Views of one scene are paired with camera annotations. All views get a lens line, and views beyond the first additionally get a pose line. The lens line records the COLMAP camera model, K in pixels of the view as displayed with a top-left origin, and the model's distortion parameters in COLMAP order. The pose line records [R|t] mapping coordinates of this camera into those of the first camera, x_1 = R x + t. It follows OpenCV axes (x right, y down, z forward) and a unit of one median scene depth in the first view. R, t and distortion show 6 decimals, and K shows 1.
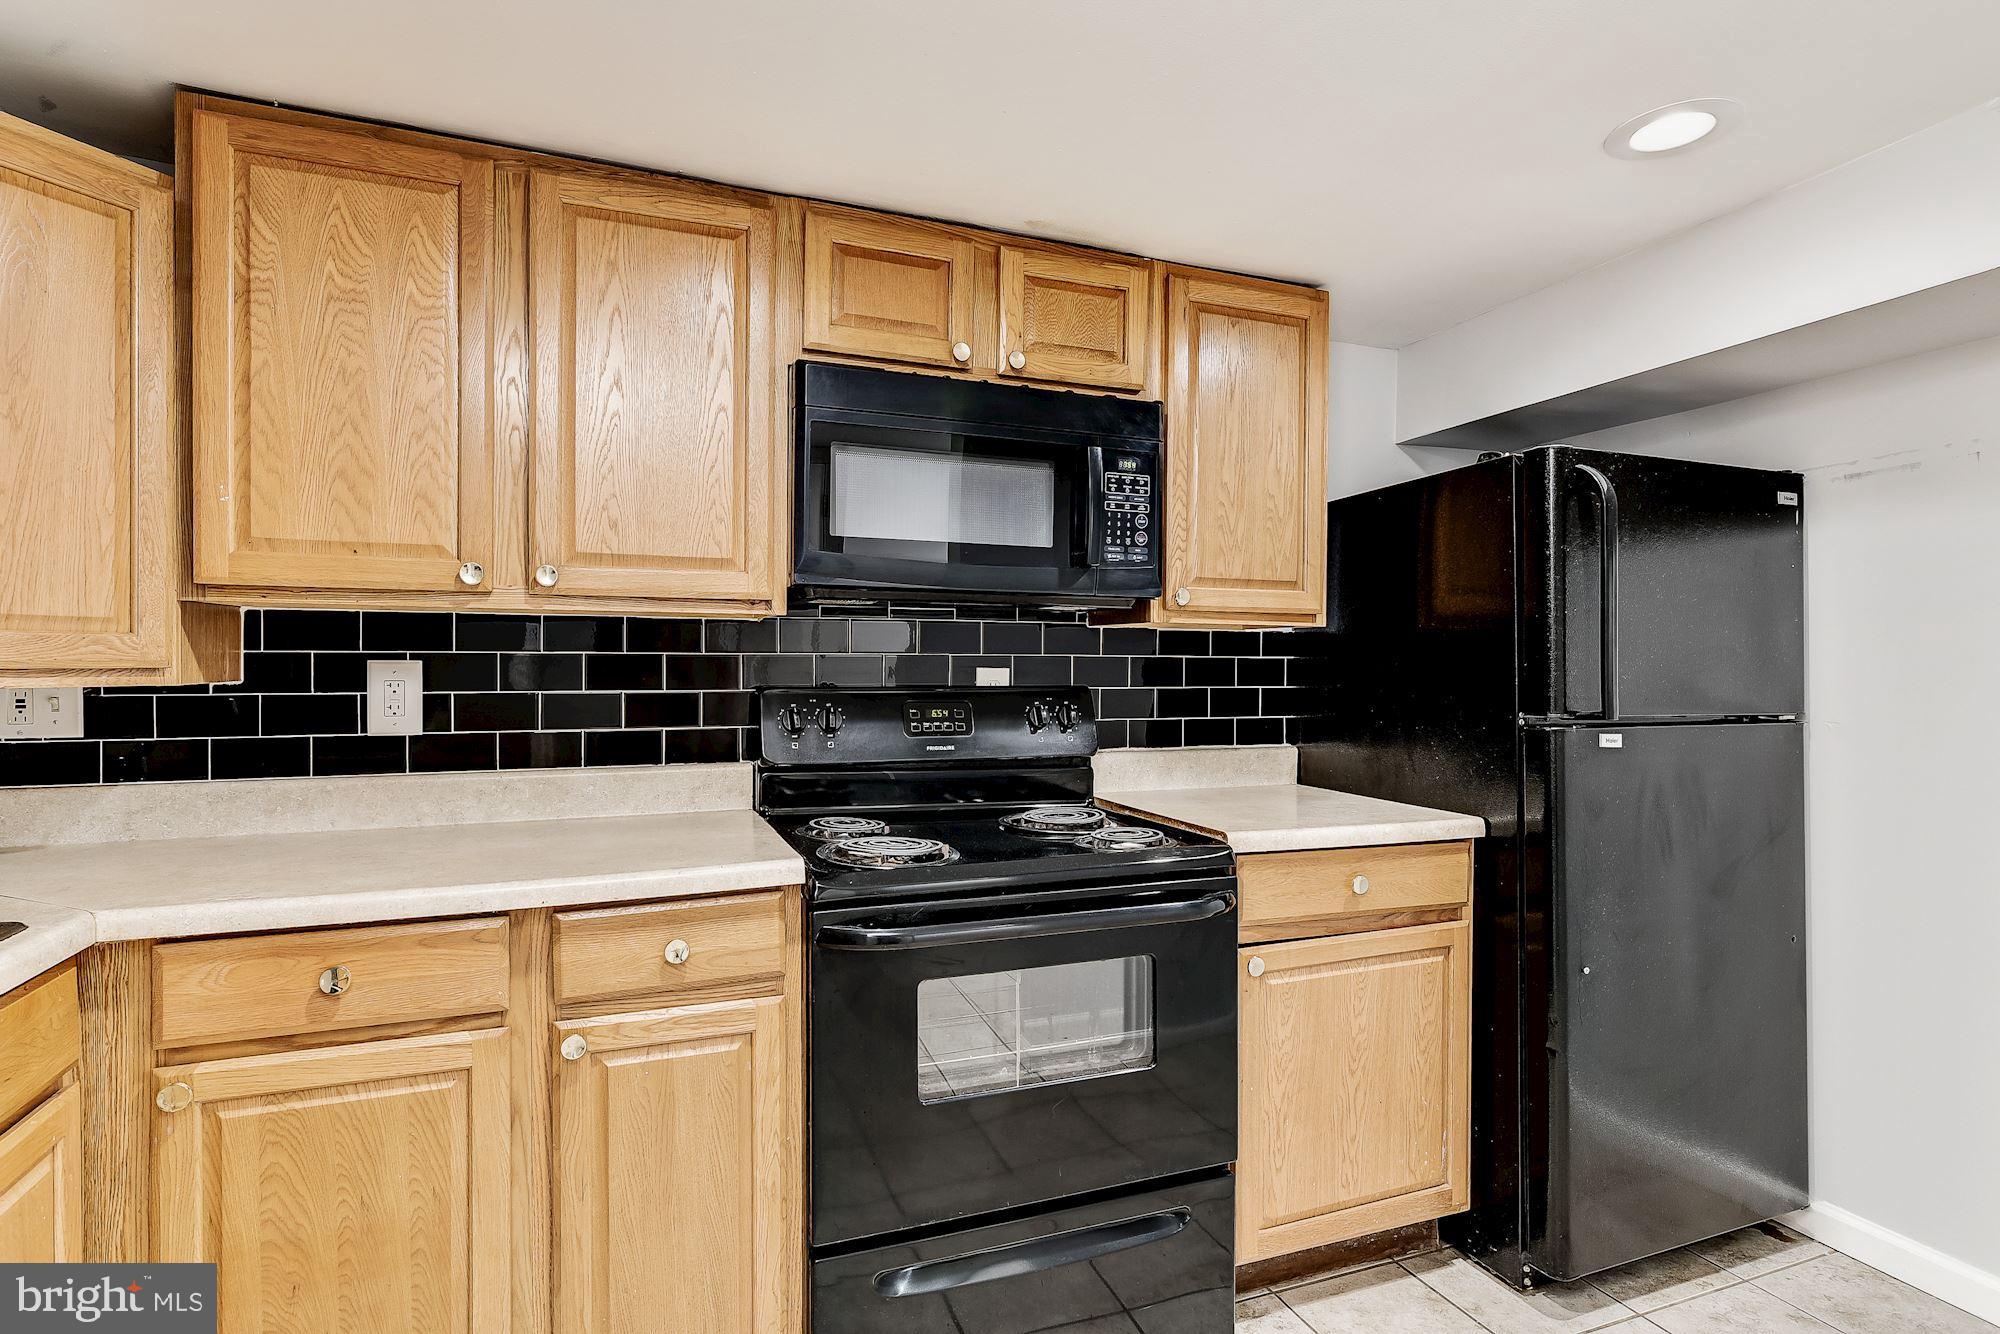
lens RADIAL K [[1001.2, 0, 1001.8], [0, 1001.2, 664.9], [0, 0, 1]] dist [-0.011057, 0.007093]
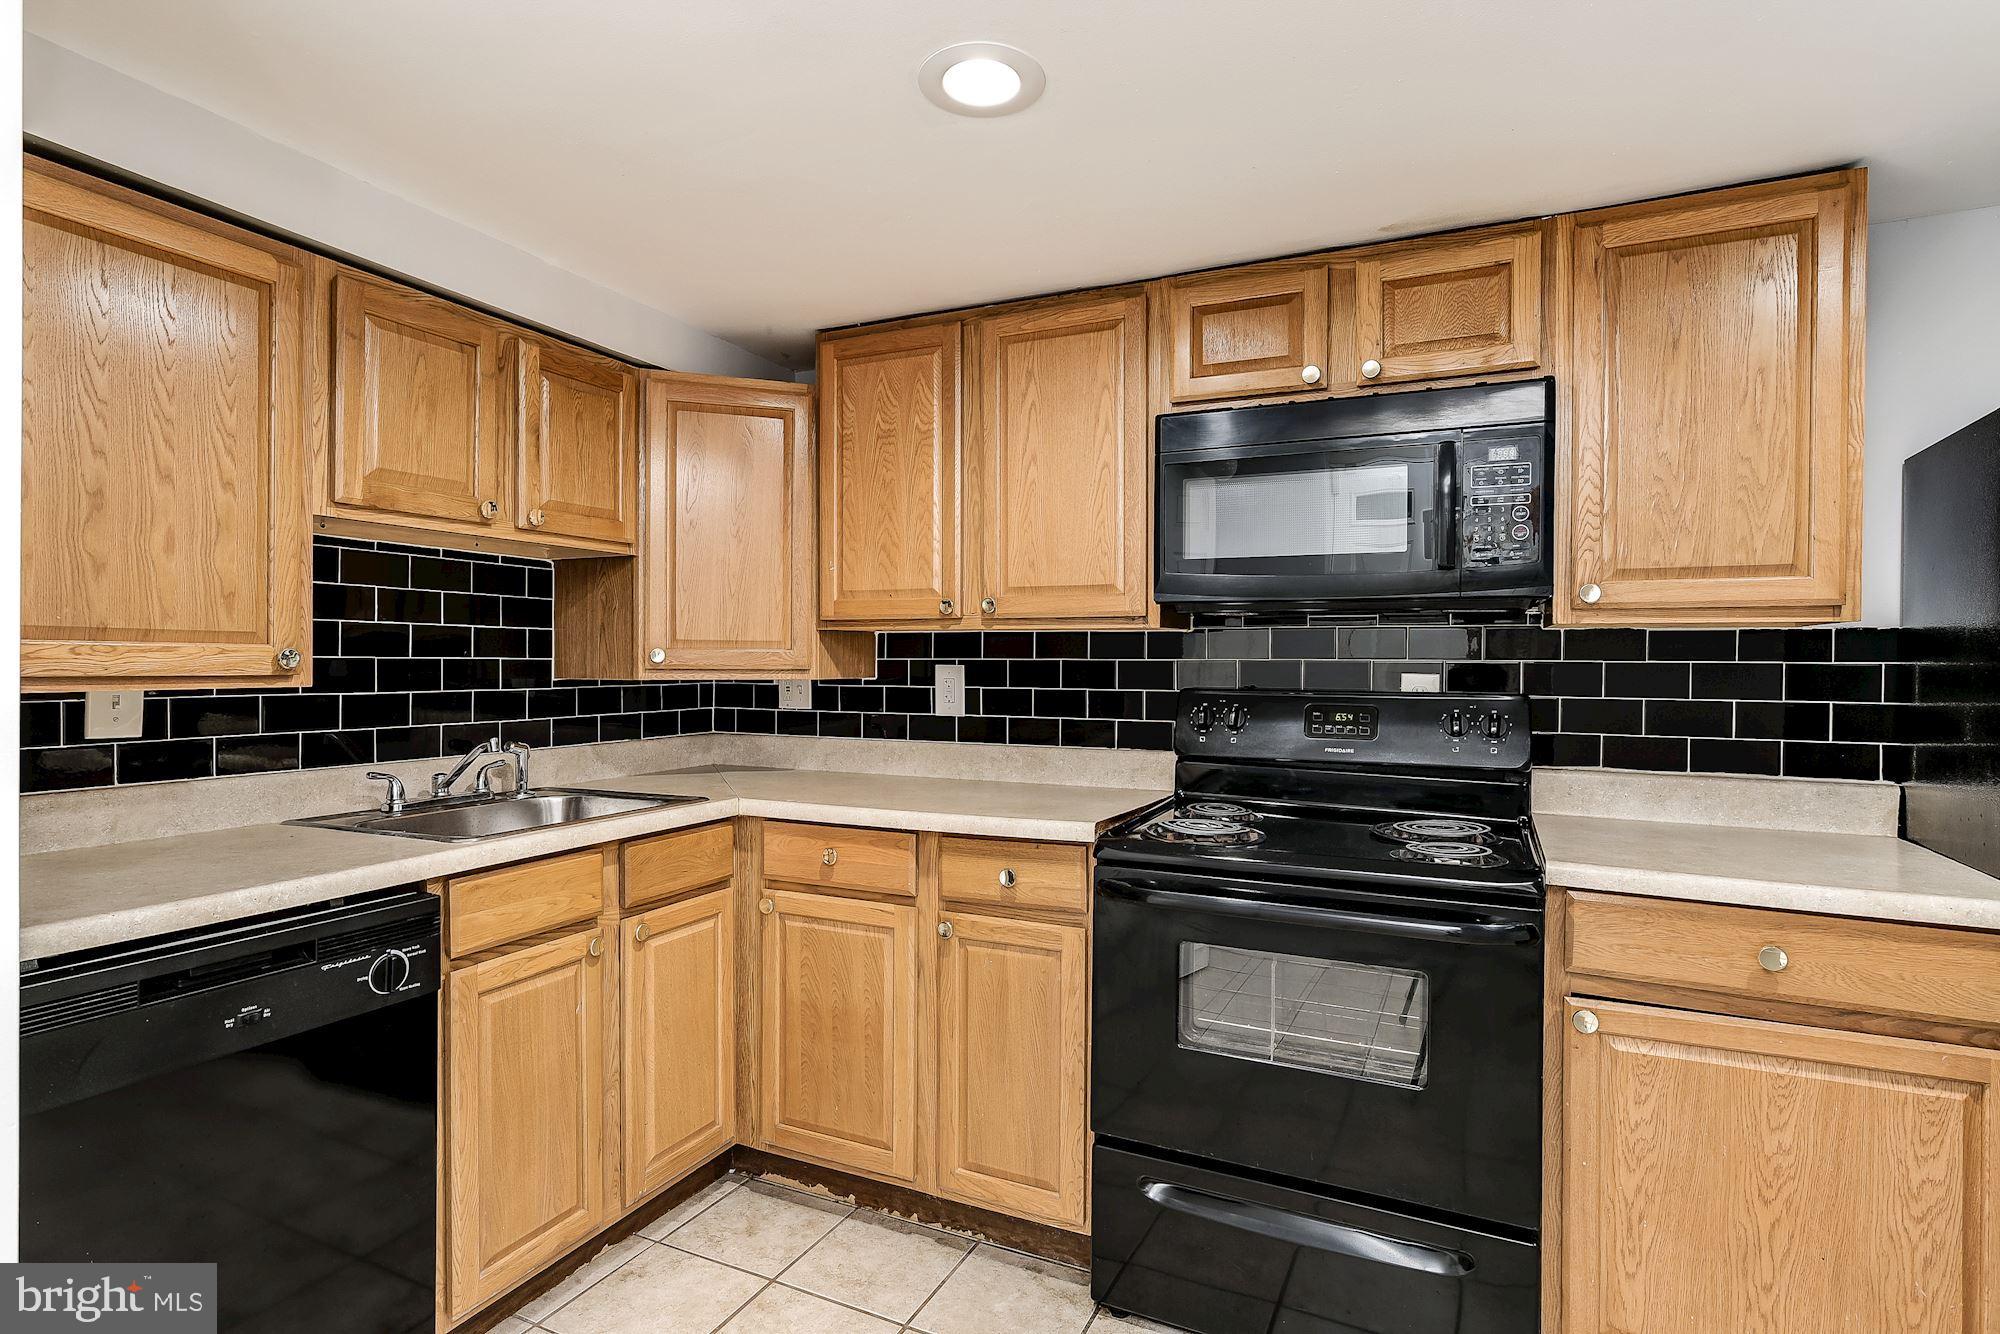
lens RADIAL K [[1001.2, 0, 999.8], [0, 1001.2, 663.5], [0, 0, 1]] dist [-0.011057, 0.007093]
pose [[0.685717, 0.001438, -0.727867, 0.516241], [-0.004519, 0.999987, -0.002282, -0.003377], [0.727854, 0.004854, 0.685715, 0.037934]]
